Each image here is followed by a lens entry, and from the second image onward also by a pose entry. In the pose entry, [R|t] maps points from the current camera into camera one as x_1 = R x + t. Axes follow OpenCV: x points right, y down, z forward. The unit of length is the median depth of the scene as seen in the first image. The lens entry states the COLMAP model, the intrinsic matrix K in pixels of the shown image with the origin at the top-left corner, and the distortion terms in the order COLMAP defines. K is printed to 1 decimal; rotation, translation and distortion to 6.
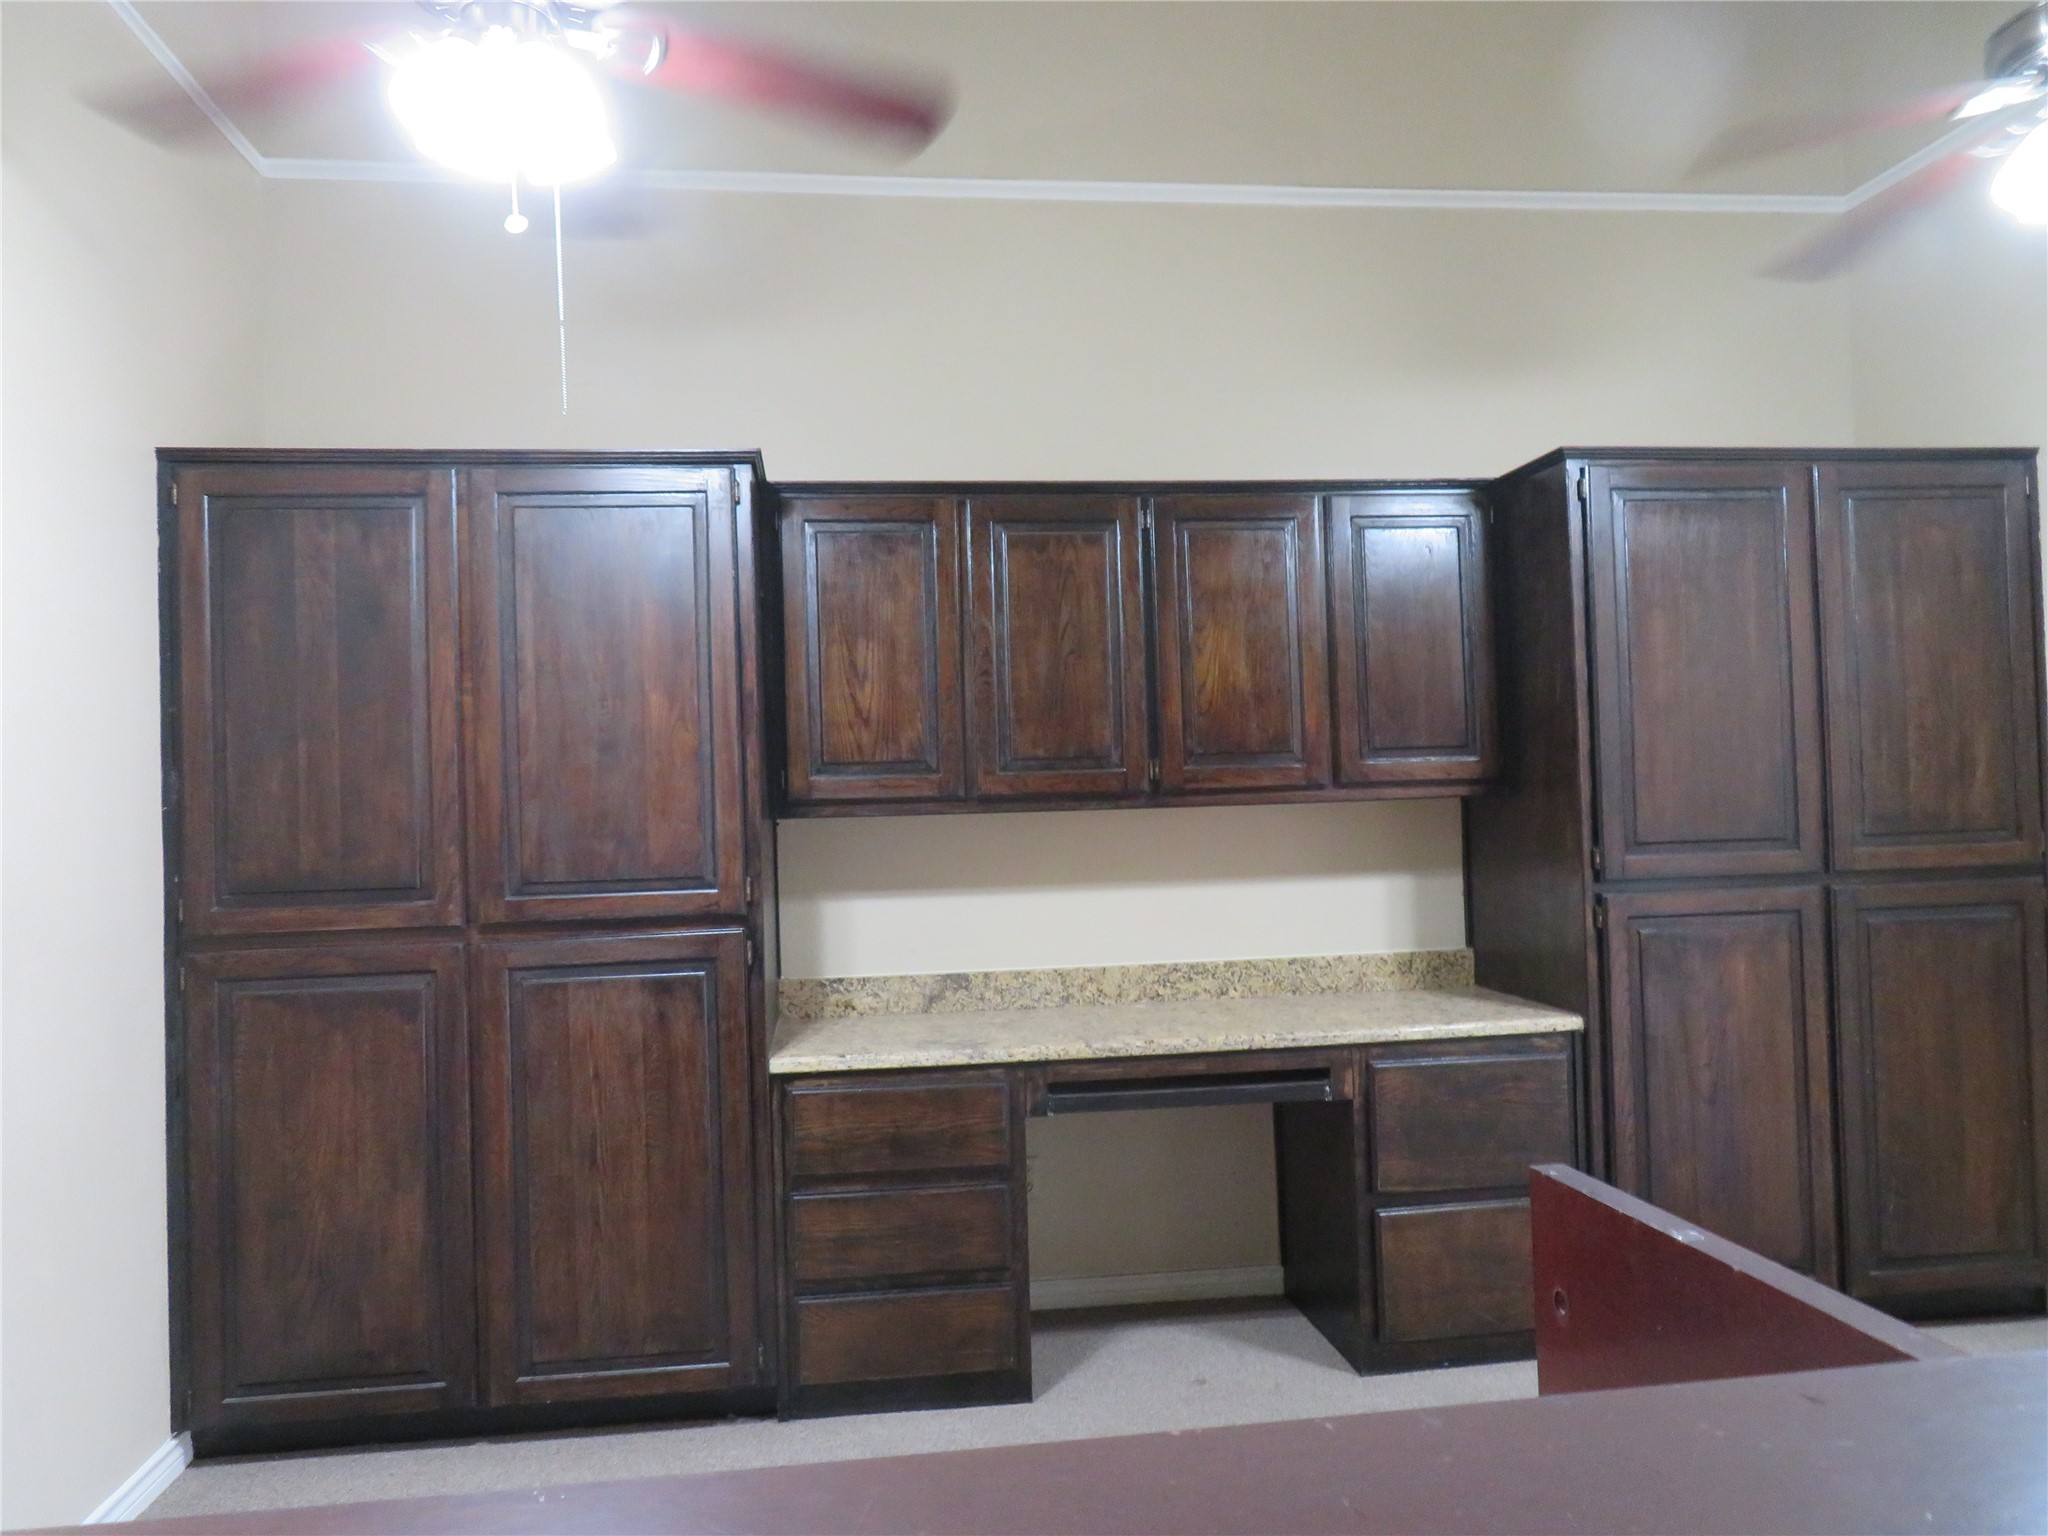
lens RADIAL K [[1502.2, 0, 1021.9], [0, 1502.2, 779.0], [0, 0, 1]] dist [0.025795, -0.017748]
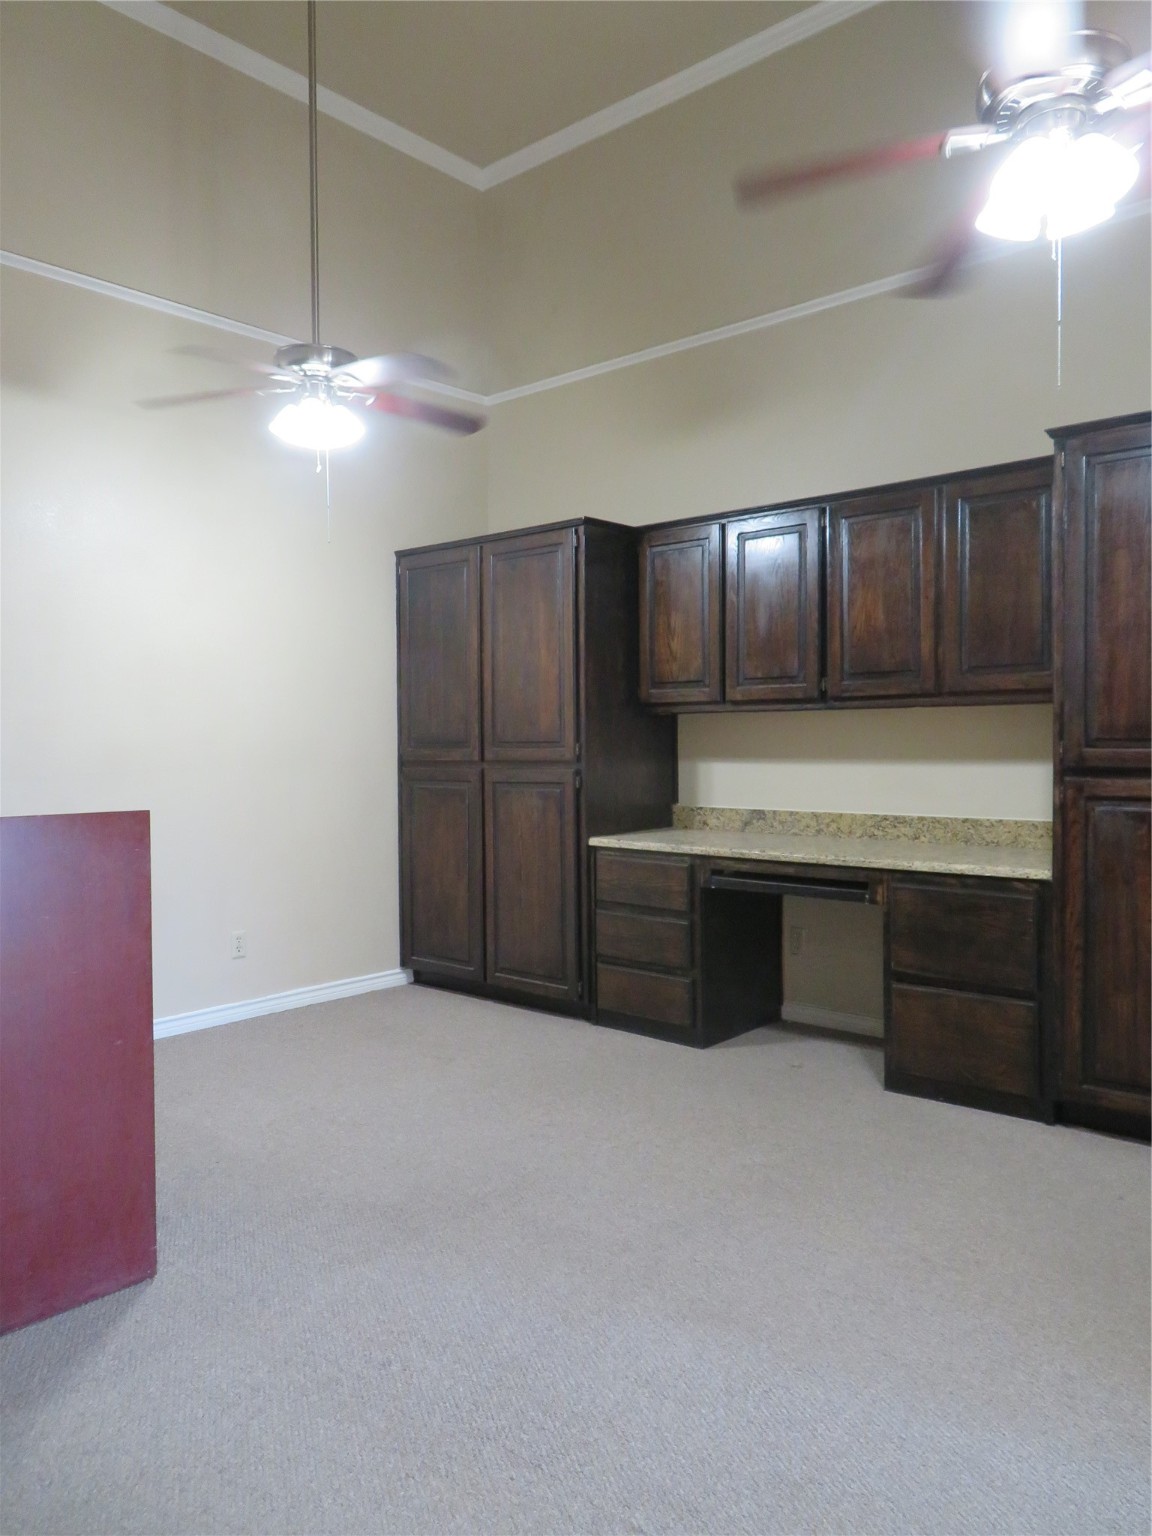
lens RADIAL K [[1126.6, 0, 566.0], [0, 1126.6, 762.7], [0, 0, 1]] dist [0.025795, -0.017748]
pose [[0.652912, 0.042674, -0.756231, 0.801155], [0.004454, 0.998178, 0.060173, 0.003320], [0.757421, -0.042656, 0.651532, 0.041576]]
